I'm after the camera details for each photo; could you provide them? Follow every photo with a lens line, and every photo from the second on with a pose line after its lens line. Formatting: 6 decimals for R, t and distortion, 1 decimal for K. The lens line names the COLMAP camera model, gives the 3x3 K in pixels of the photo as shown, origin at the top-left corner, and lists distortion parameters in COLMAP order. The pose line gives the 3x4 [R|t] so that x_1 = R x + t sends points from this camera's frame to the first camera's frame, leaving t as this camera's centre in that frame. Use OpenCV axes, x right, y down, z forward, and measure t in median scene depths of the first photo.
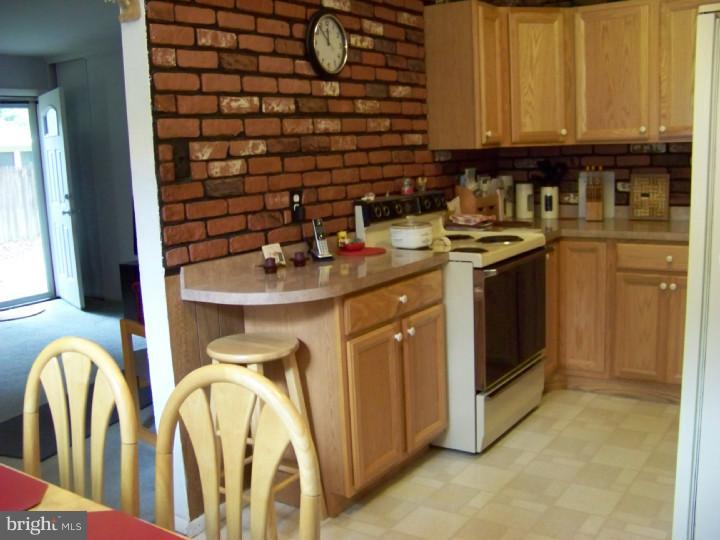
lens RADIAL K [[720.9, 0, 359.1], [0, 720.9, 274.6], [0, 0, 1]] dist [-0.147829, 0.000000]
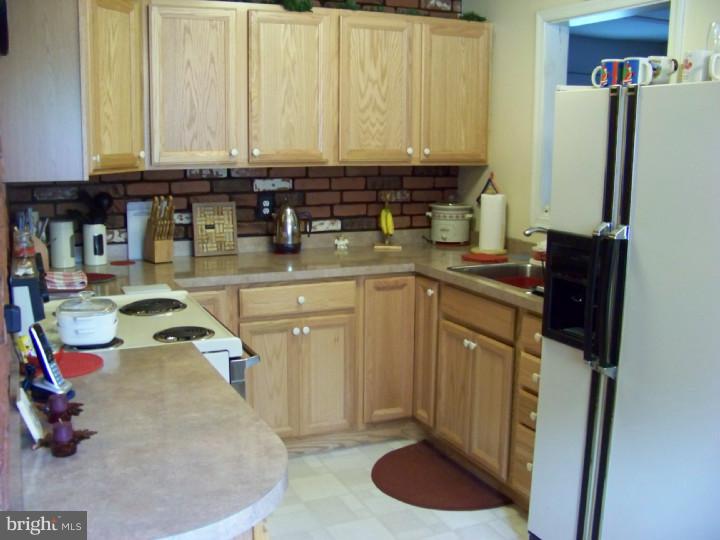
lens RADIAL K [[720.9, 0, 359.3], [0, 720.9, 265.5], [0, 0, 1]] dist [-0.147829, 0.000000]
pose [[0.506708, -0.104409, 0.855772, -0.263684], [0.117243, 0.991763, 0.051580, -0.091446], [-0.854108, 0.074197, 0.514776, 0.396681]]
